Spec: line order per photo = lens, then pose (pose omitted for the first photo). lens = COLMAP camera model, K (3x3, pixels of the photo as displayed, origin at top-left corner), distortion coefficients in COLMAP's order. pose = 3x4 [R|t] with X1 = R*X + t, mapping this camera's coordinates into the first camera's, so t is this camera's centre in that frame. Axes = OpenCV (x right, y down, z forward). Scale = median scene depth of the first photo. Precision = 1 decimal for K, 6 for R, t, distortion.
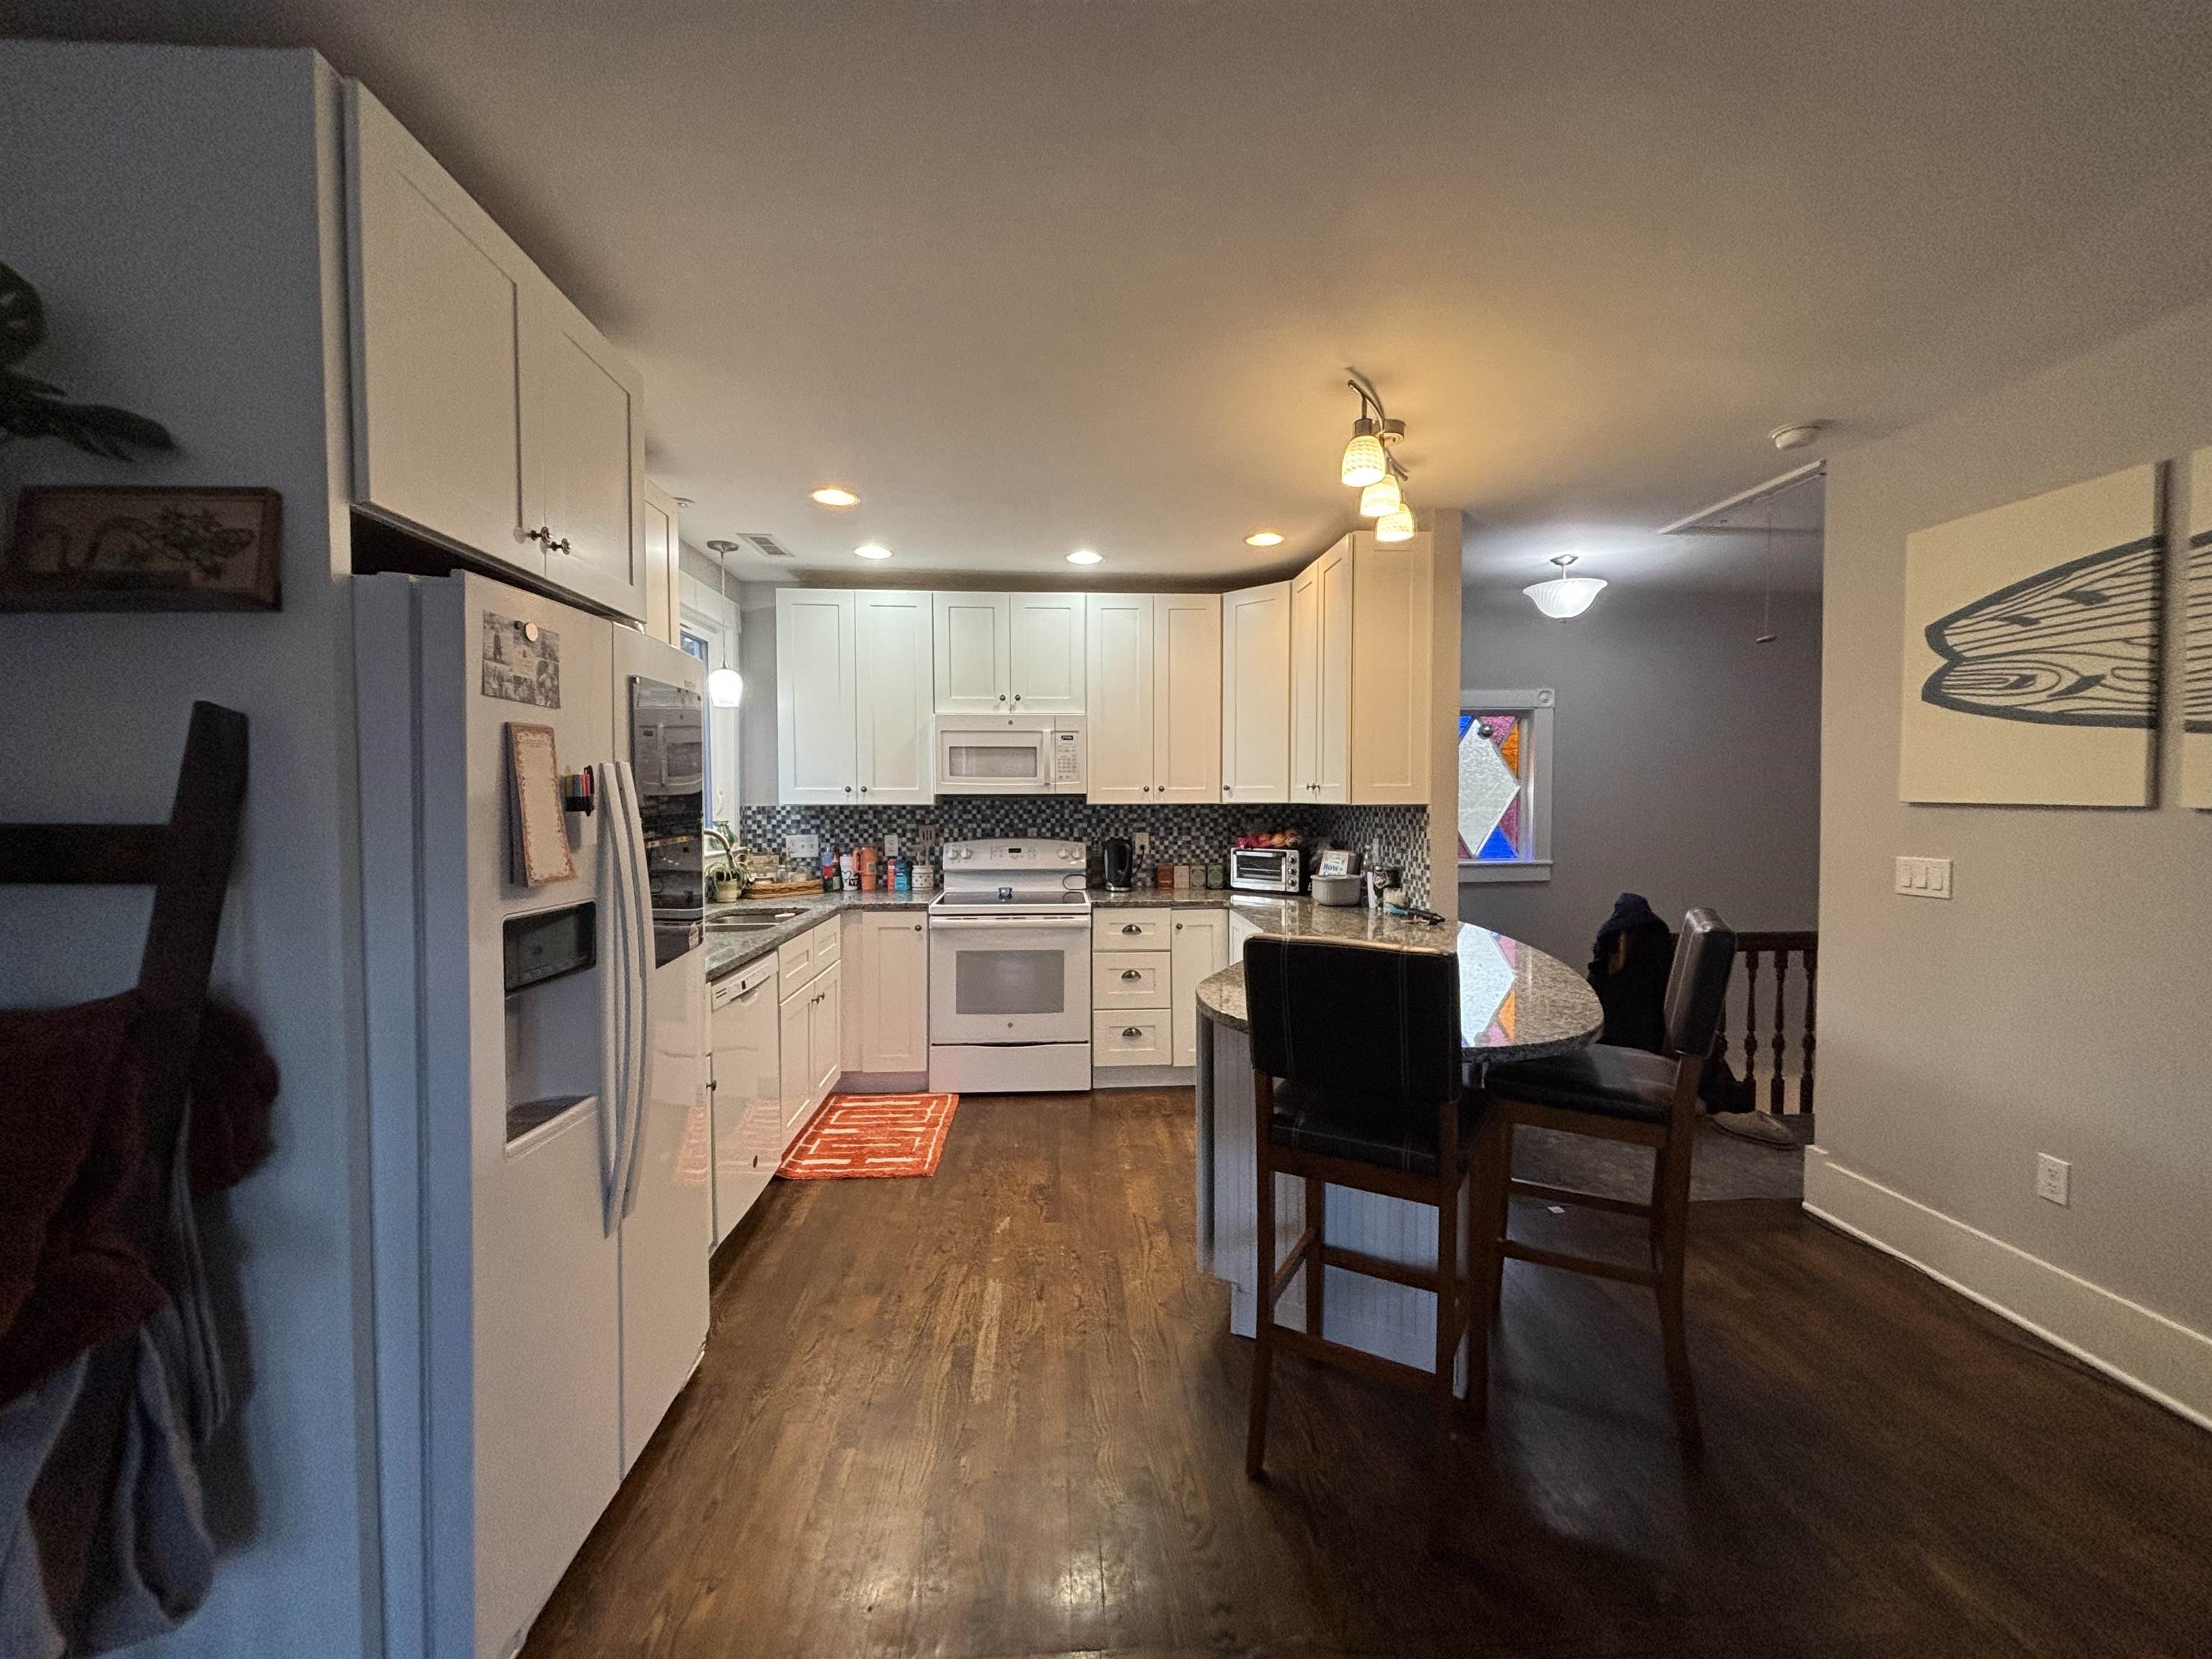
lens RADIAL K [[890.4, 0, 1106.0], [0, 890.4, 829.5], [0, 0, 1]] dist [-0.010193, 0.000163]
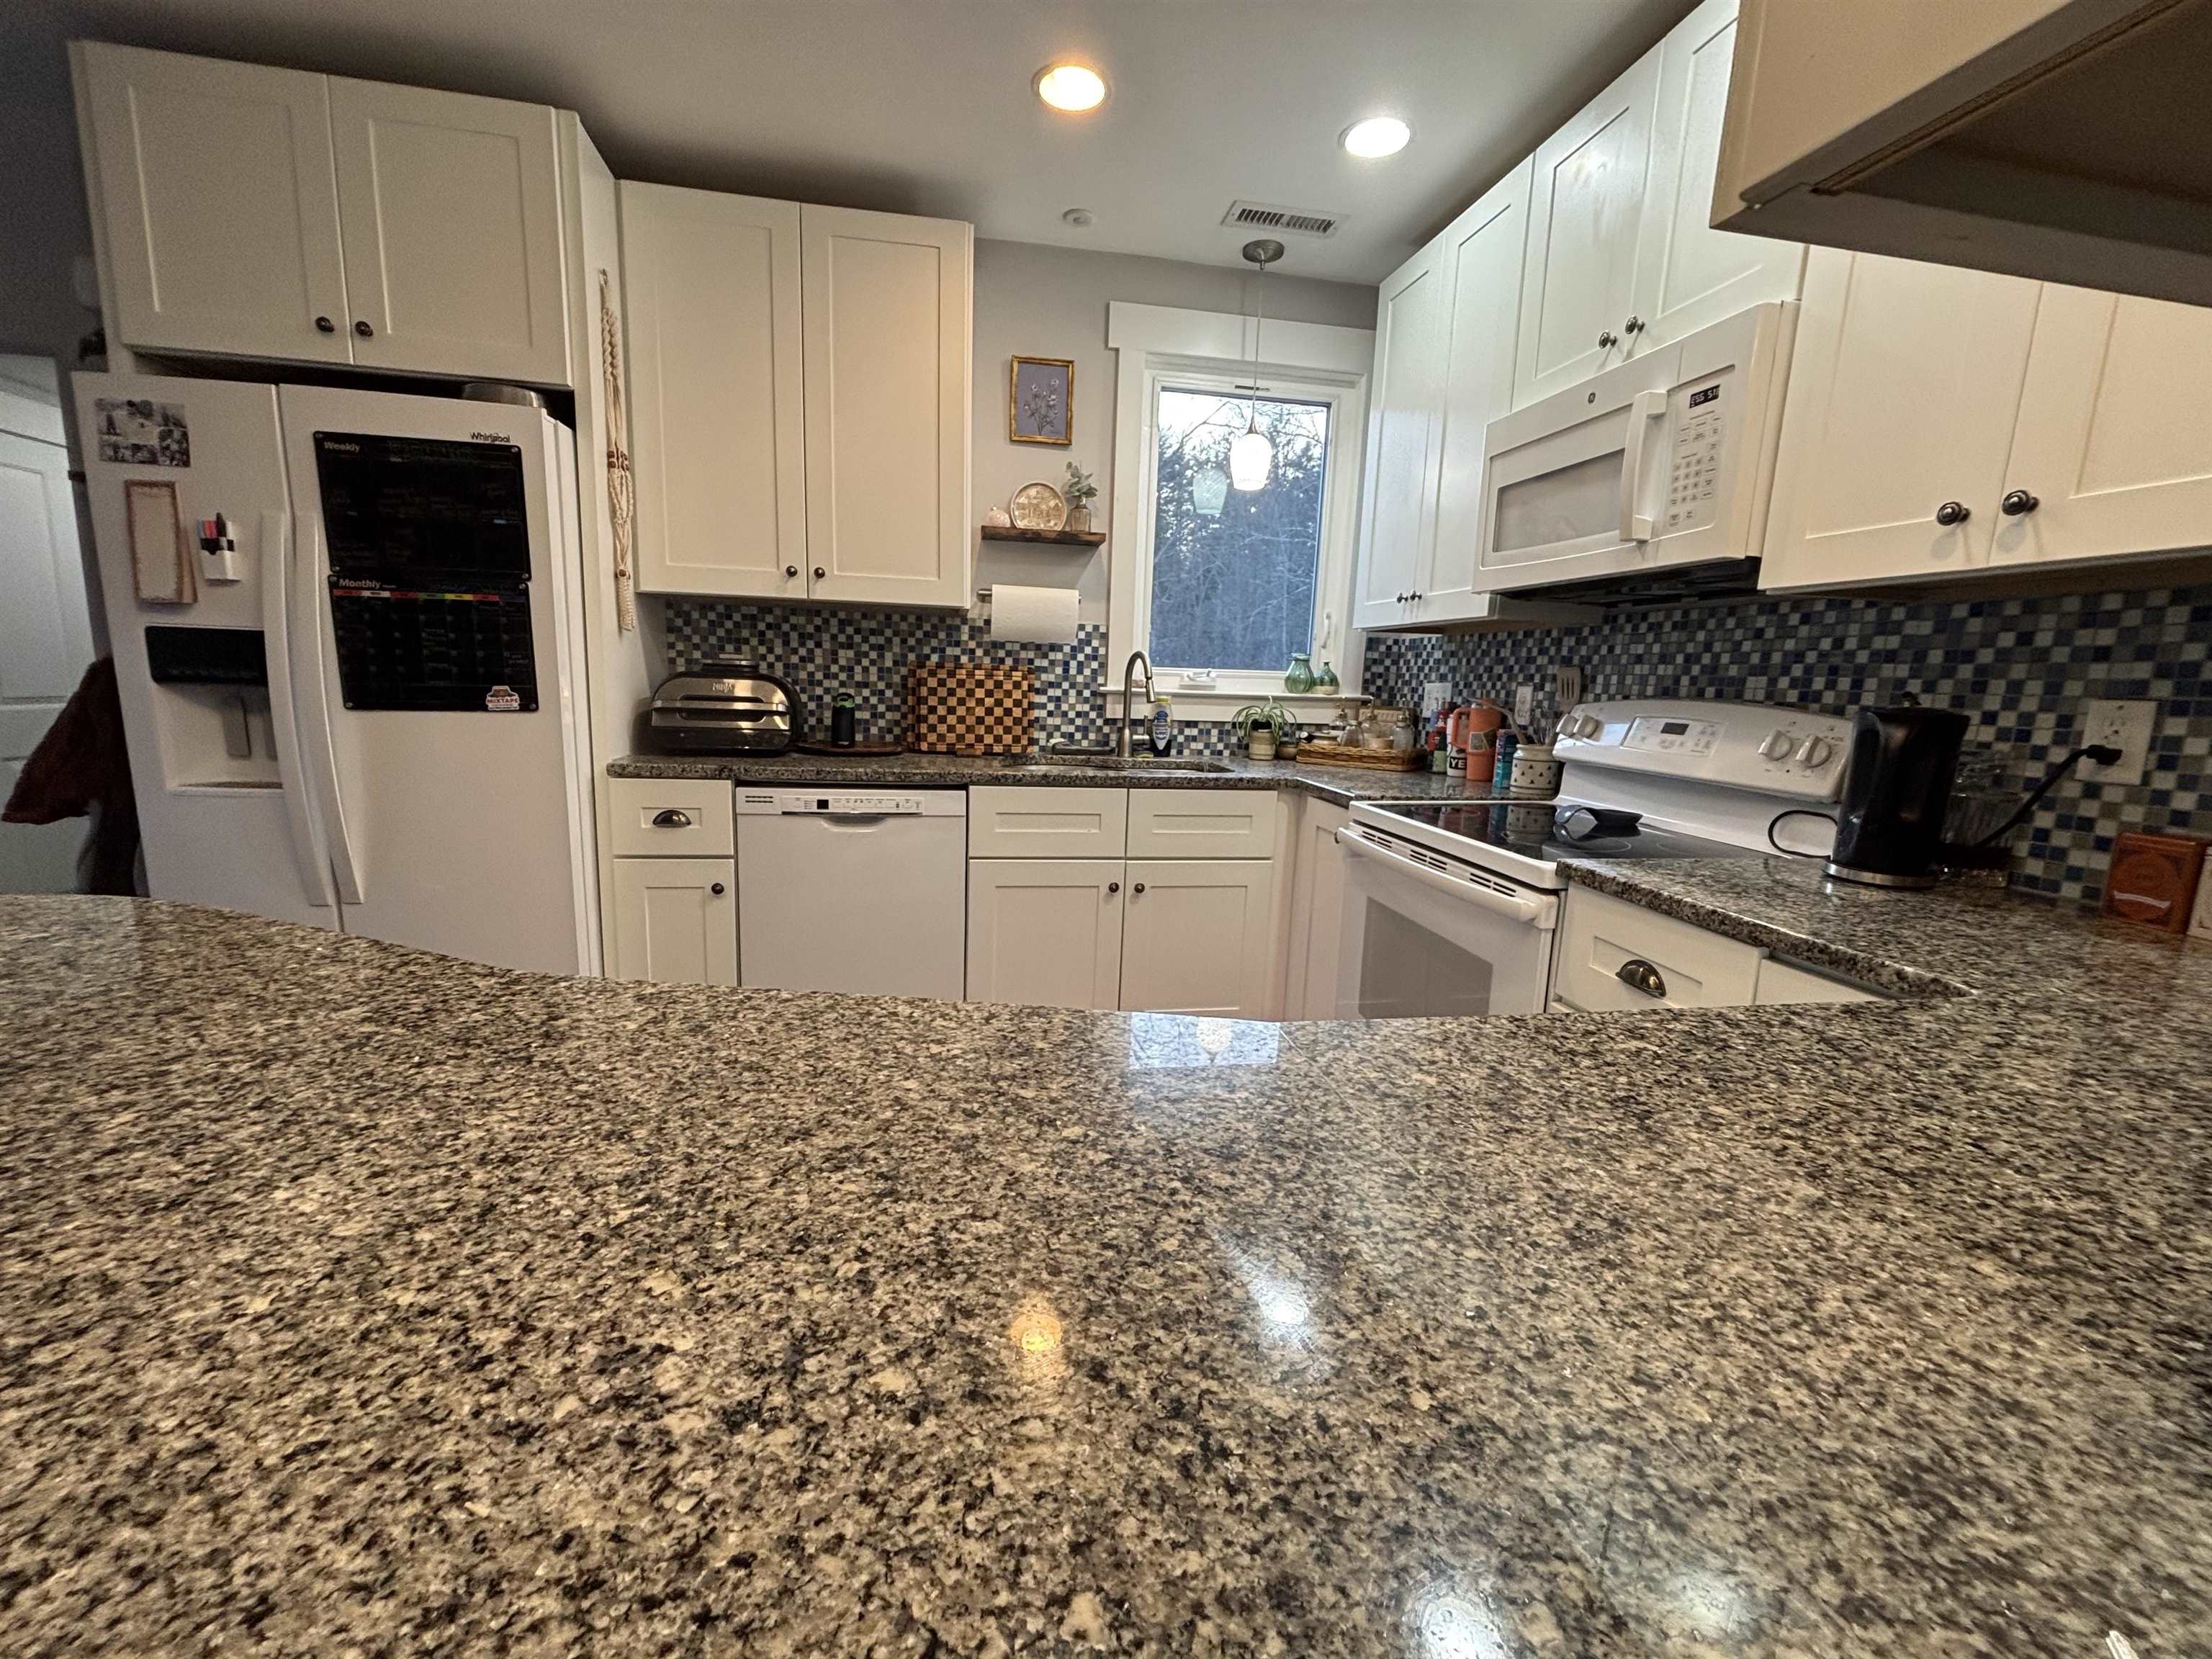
lens RADIAL K [[890.4, 0, 1106.0], [0, 890.4, 829.5], [0, 0, 1]] dist [-0.010193, 0.000163]
pose [[0.116605, 0.176322, -0.977402, 0.288063], [-0.075526, 0.982839, 0.168293, 0.021503], [0.990302, 0.054195, 0.127921, 0.722774]]
